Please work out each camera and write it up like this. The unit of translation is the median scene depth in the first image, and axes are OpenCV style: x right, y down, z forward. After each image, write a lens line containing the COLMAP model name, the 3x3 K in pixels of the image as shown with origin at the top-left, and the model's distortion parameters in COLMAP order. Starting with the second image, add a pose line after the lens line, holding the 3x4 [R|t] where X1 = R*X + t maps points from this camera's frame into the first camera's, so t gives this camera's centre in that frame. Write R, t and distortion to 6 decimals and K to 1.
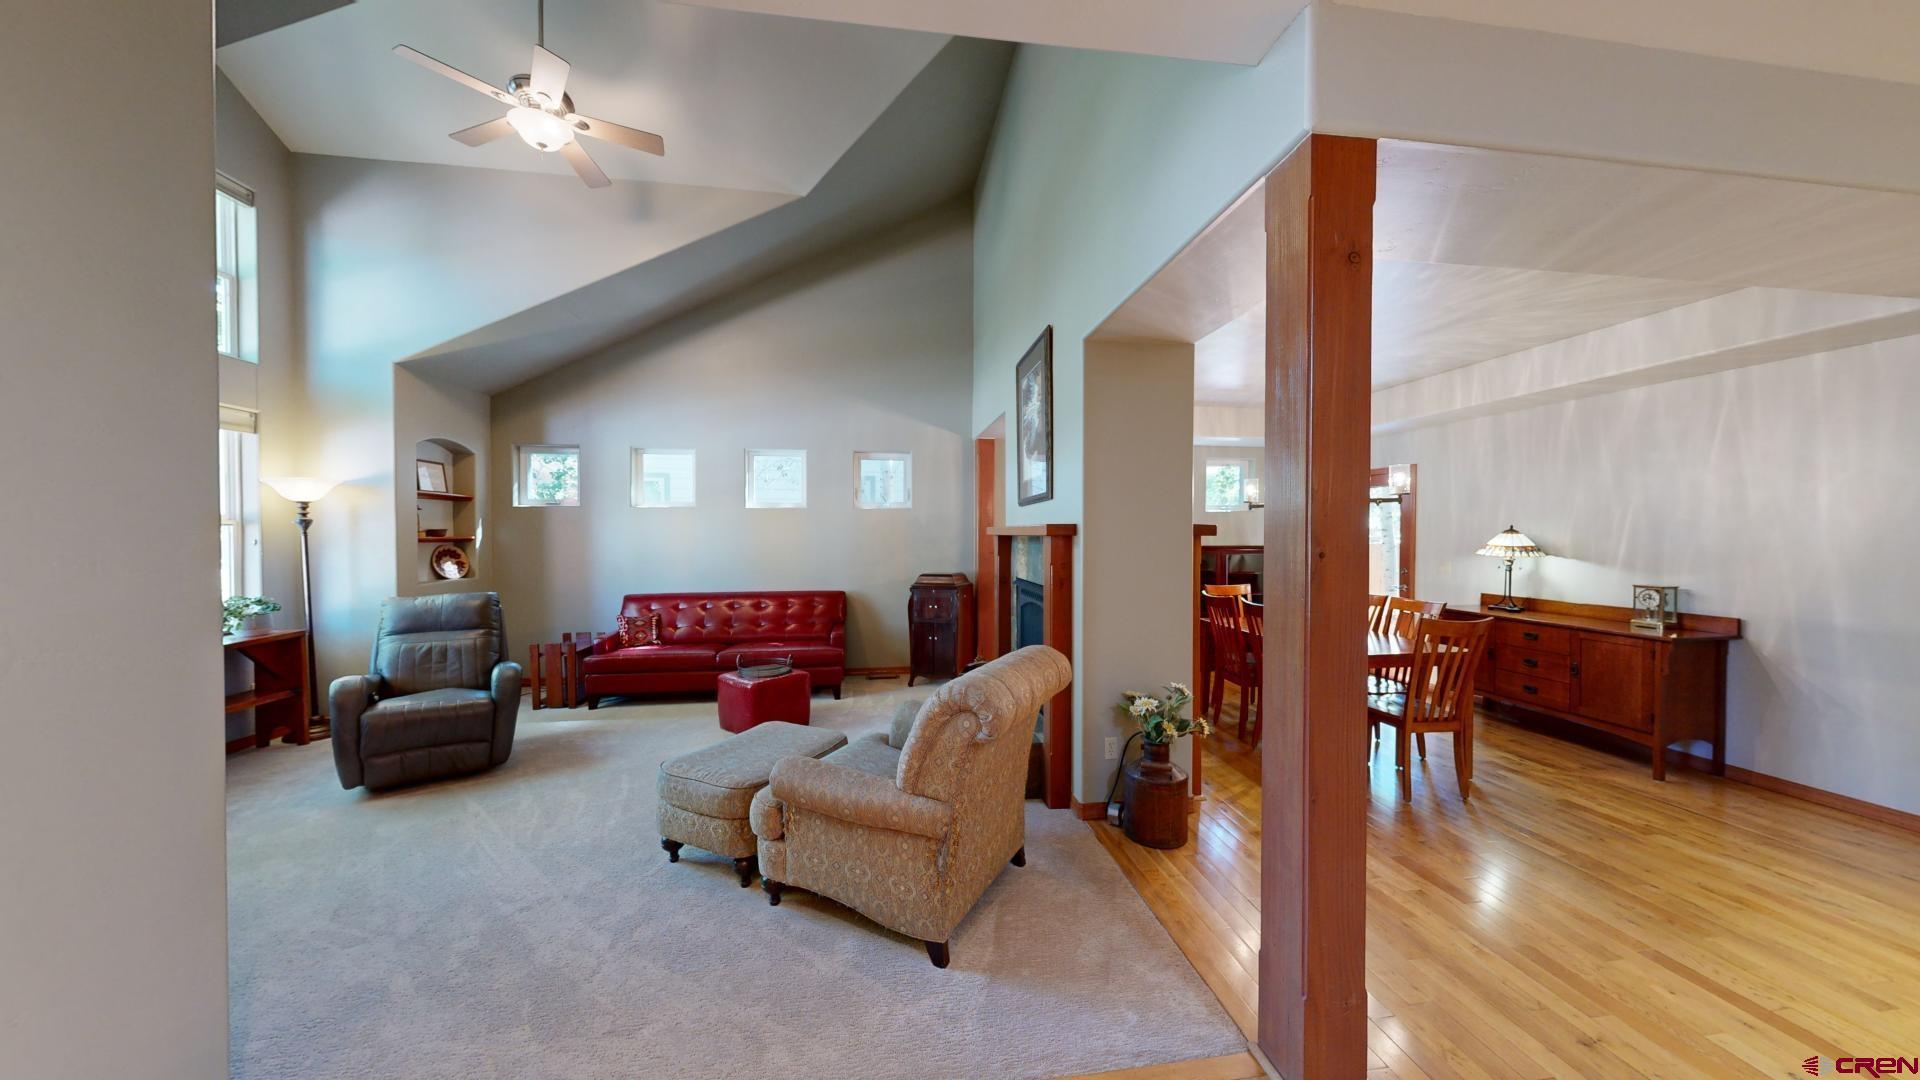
lens RADIAL K [[612.2, 0, 960.0], [0, 612.2, 540.0], [0, 0, 1]] dist [0.000805, -0.000031]
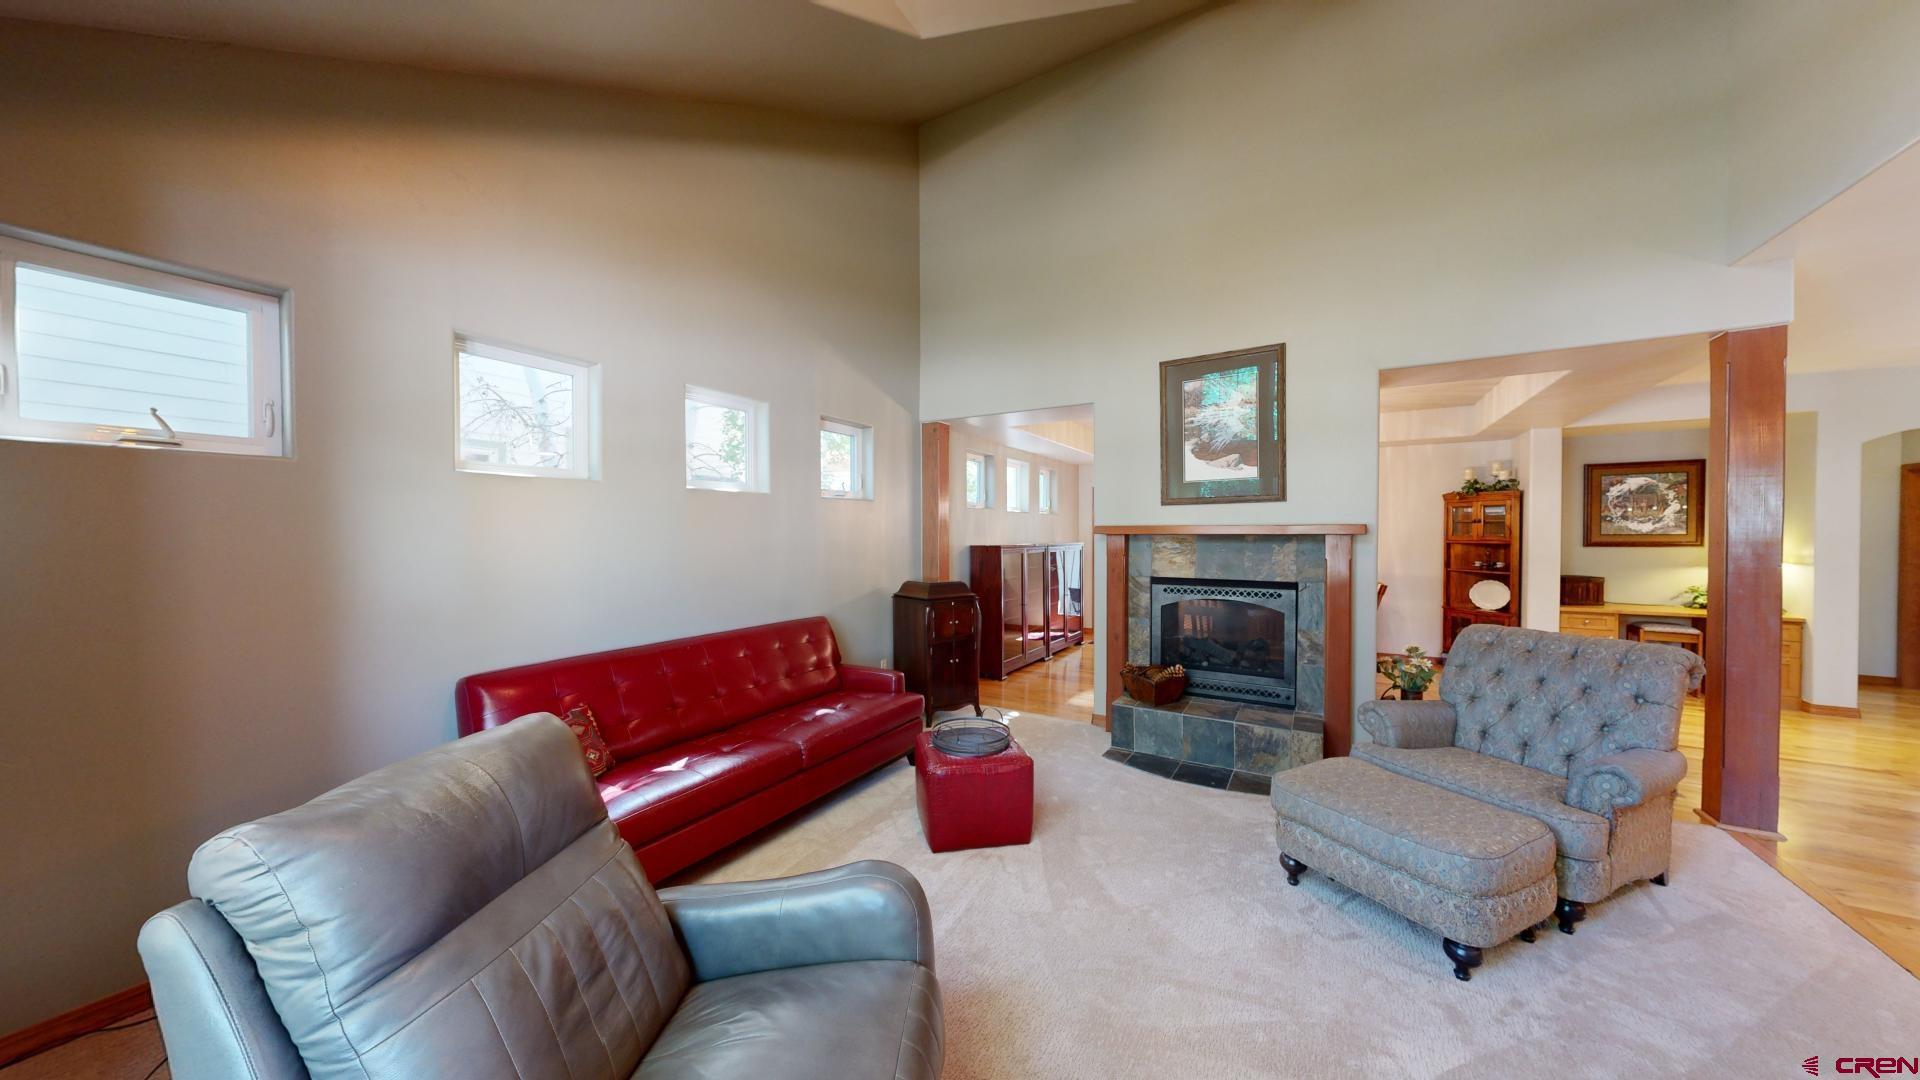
lens RADIAL K [[612.2, 0, 960.0], [0, 612.2, 540.0], [0, 0, 1]] dist [0.000805, -0.000031]
pose [[0.629449, -0.007911, 0.777002, -1.055407], [0.011546, 0.999933, 0.000828, -0.004304], [-0.776956, 0.008450, 0.629498, 0.753054]]
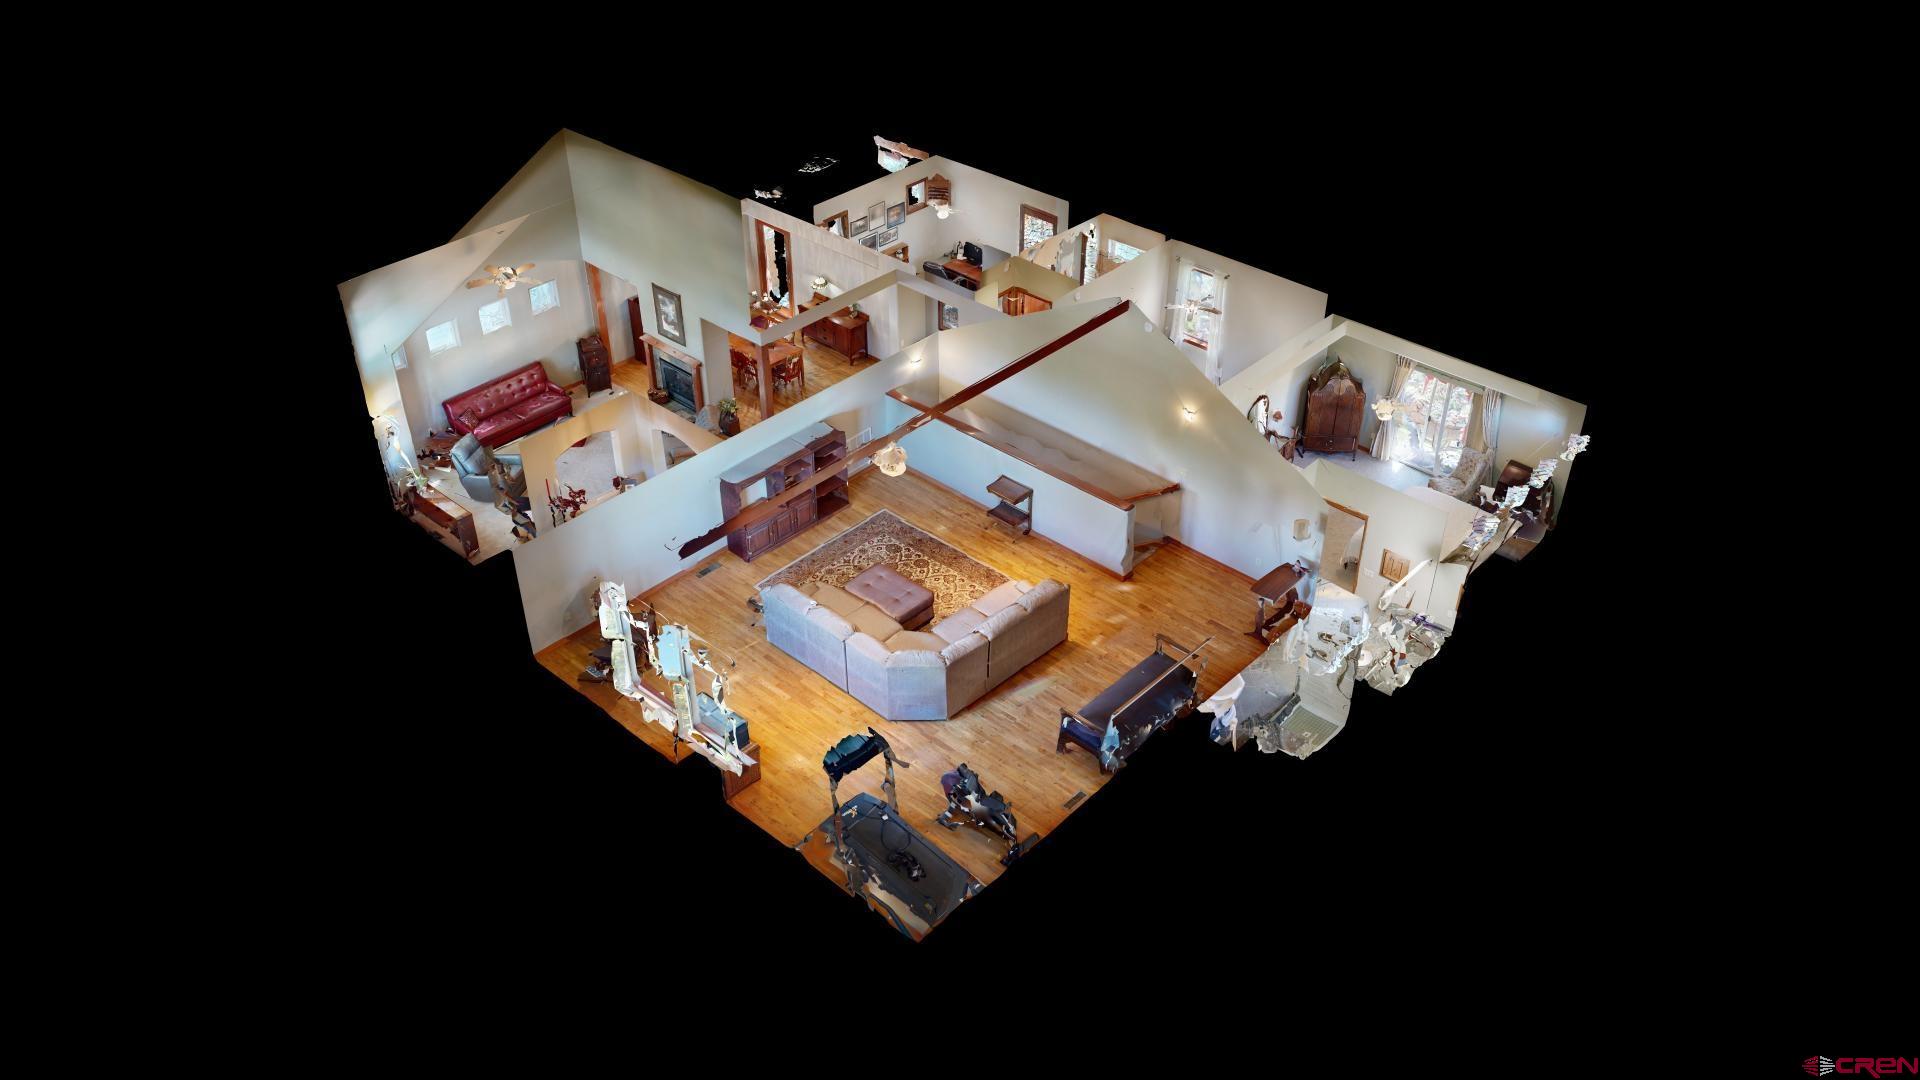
lens RADIAL K [[1549.8, 0, 960.0], [0, 1549.8, 540.0], [0, 0, 1]] dist [0.002589, 0.001120]
pose [[0.773869, -0.370331, 0.513792, -3.080735], [0.006371, 0.815745, 0.578376, -3.697588], [-0.633314, -0.444314, 0.633639, -5.130308]]
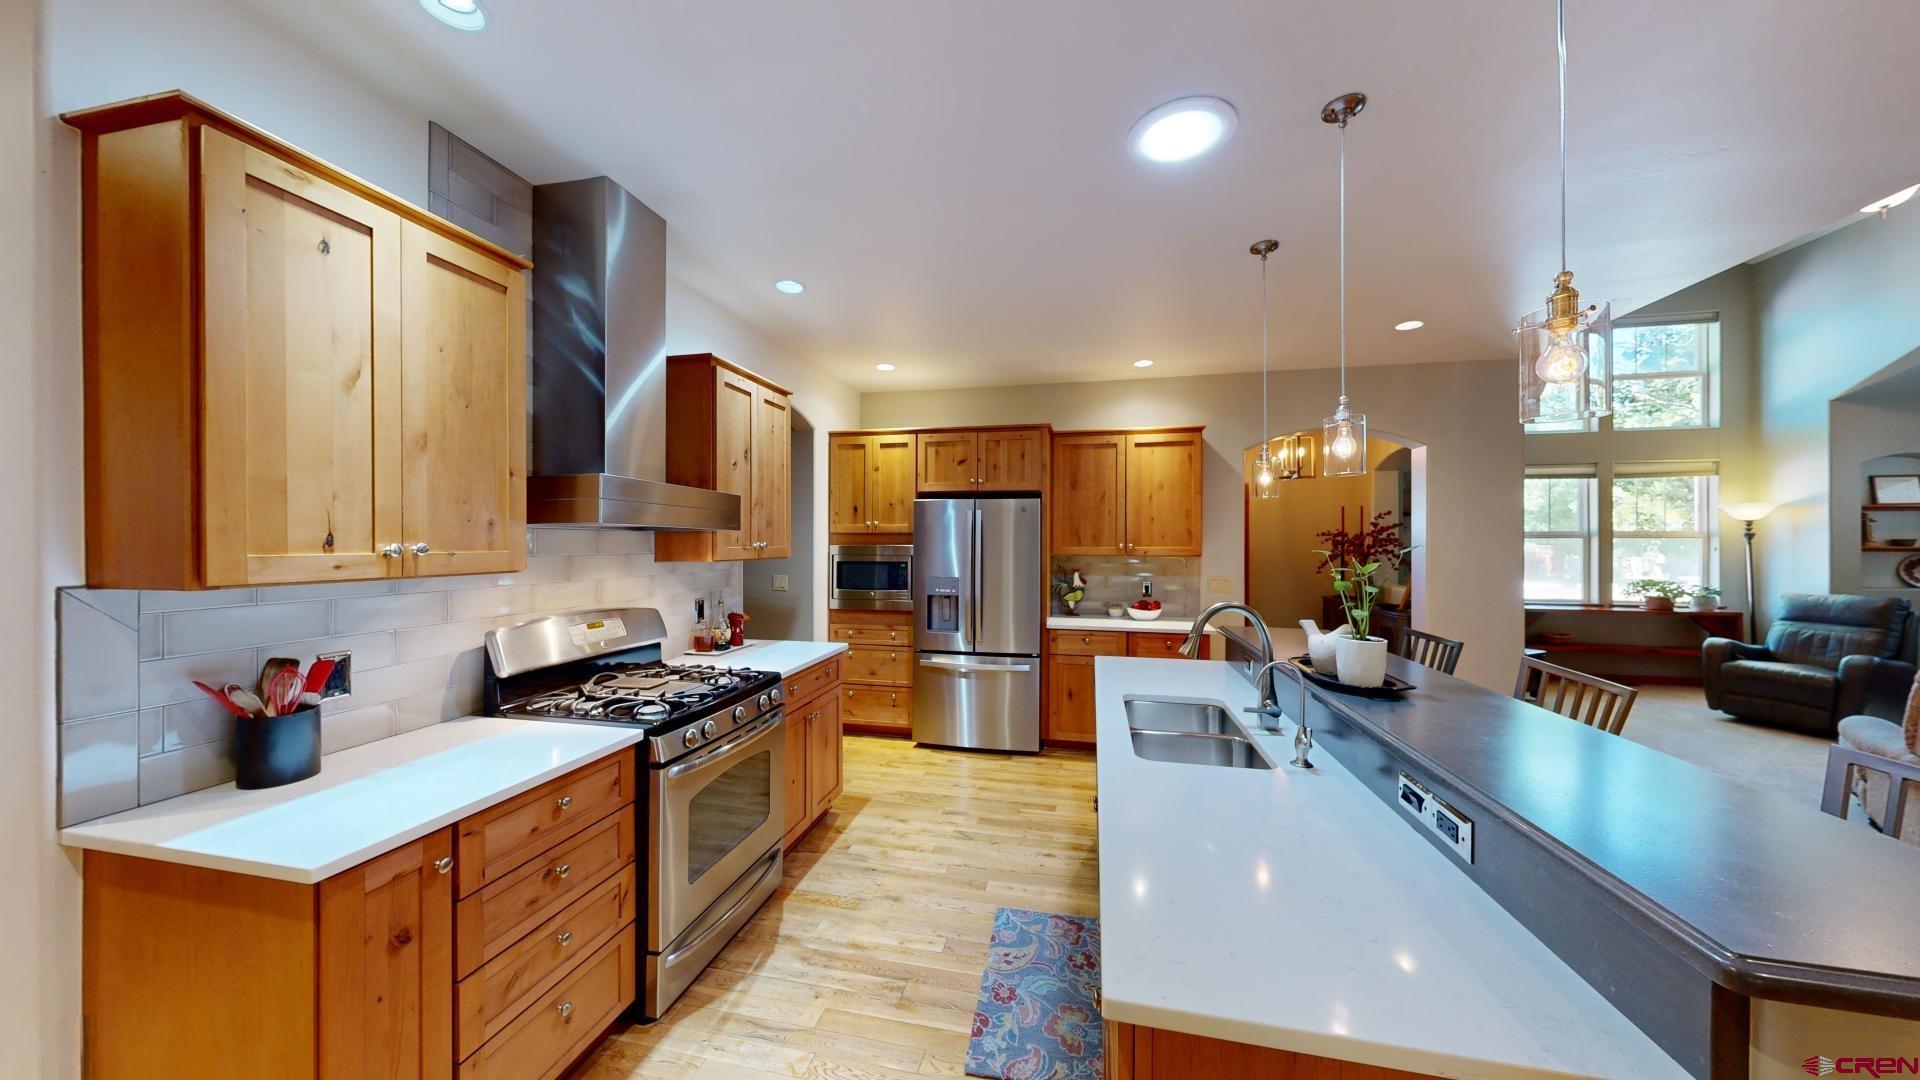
lens RADIAL K [[612.2, 0, 960.0], [0, 612.2, 540.0], [0, 0, 1]] dist [0.000805, -0.000031]
pose [[-0.352936, -0.004721, -0.935635, 0.851462], [-0.012592, 0.999921, -0.000295, 0.004846], [0.935563, 0.011678, -0.352968, -0.175127]]
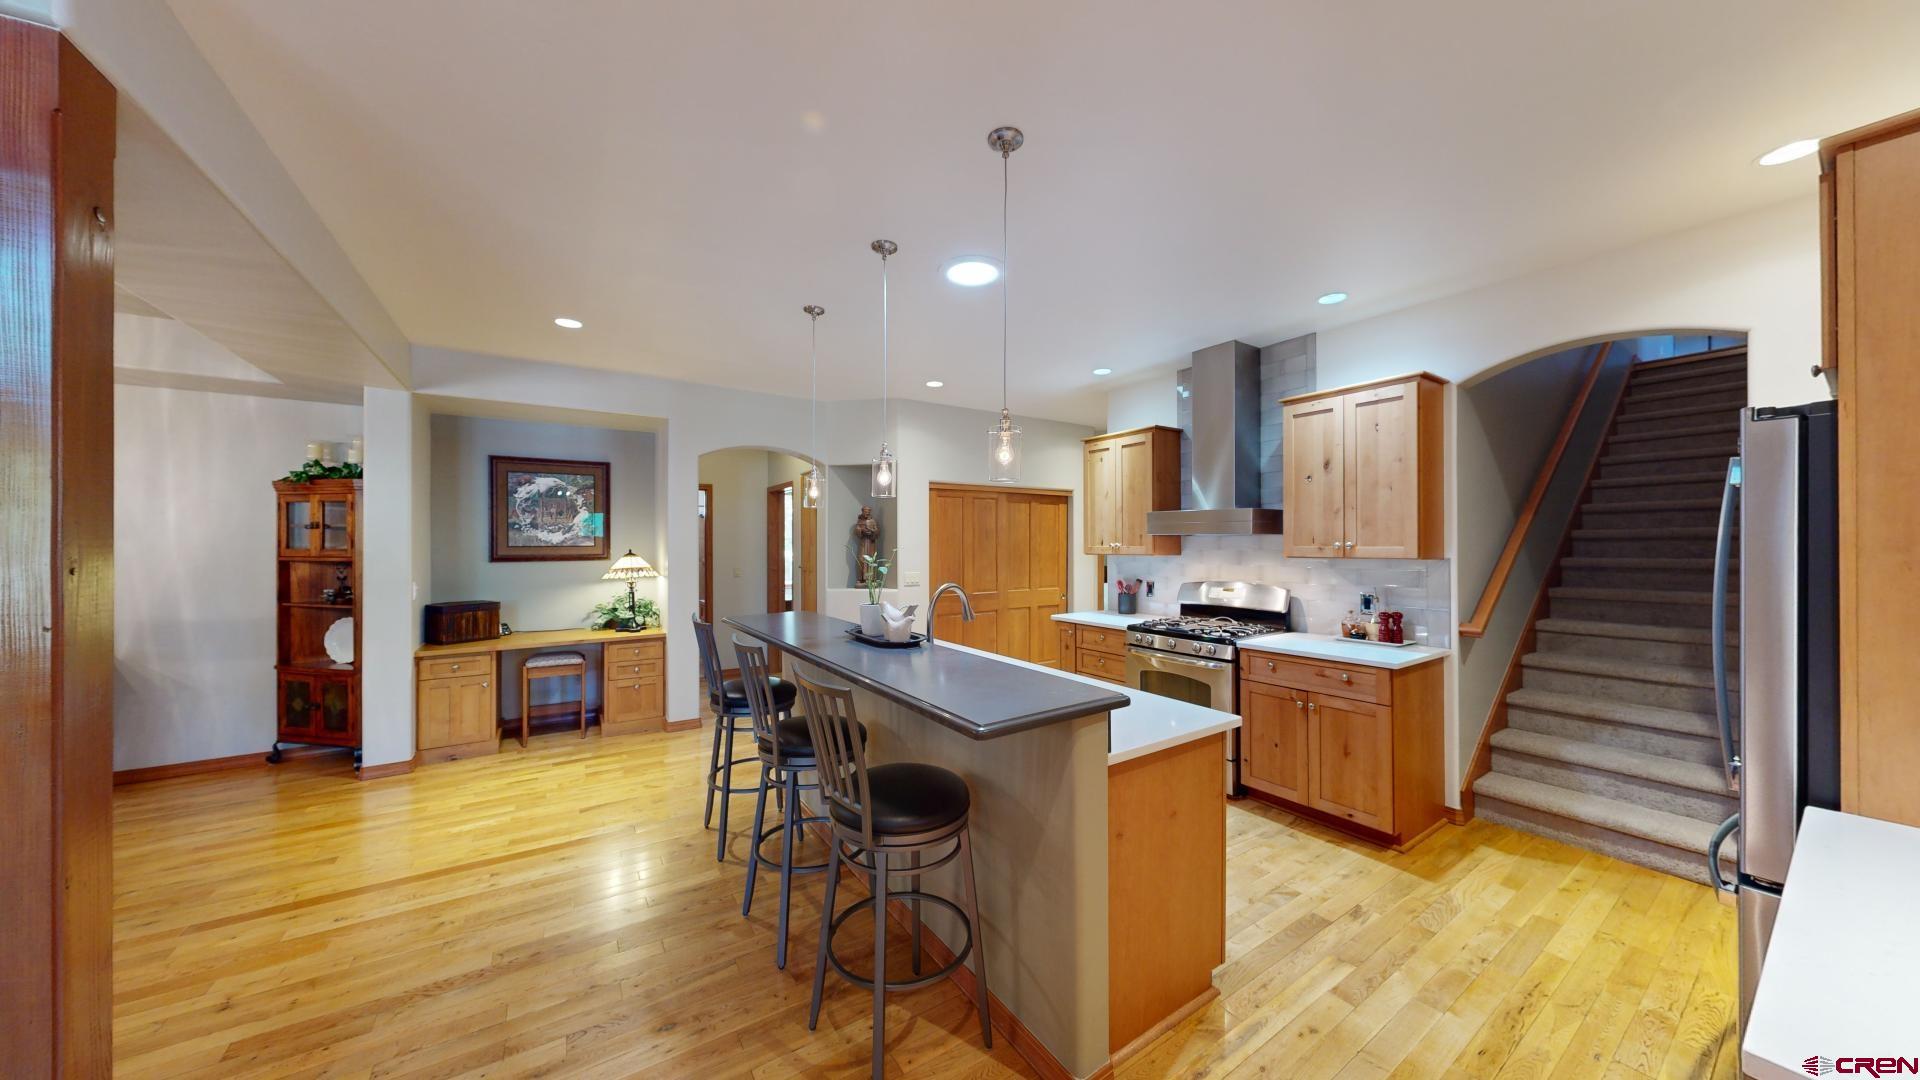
lens RADIAL K [[612.2, 0, 960.0], [0, 612.2, 540.0], [0, 0, 1]] dist [0.000805, -0.000031]
pose [[-0.425901, 0.004036, 0.904761, -0.251920], [0.013120, 0.999912, 0.001716, -0.000922], [-0.904674, 0.012601, -0.425917, 0.123996]]
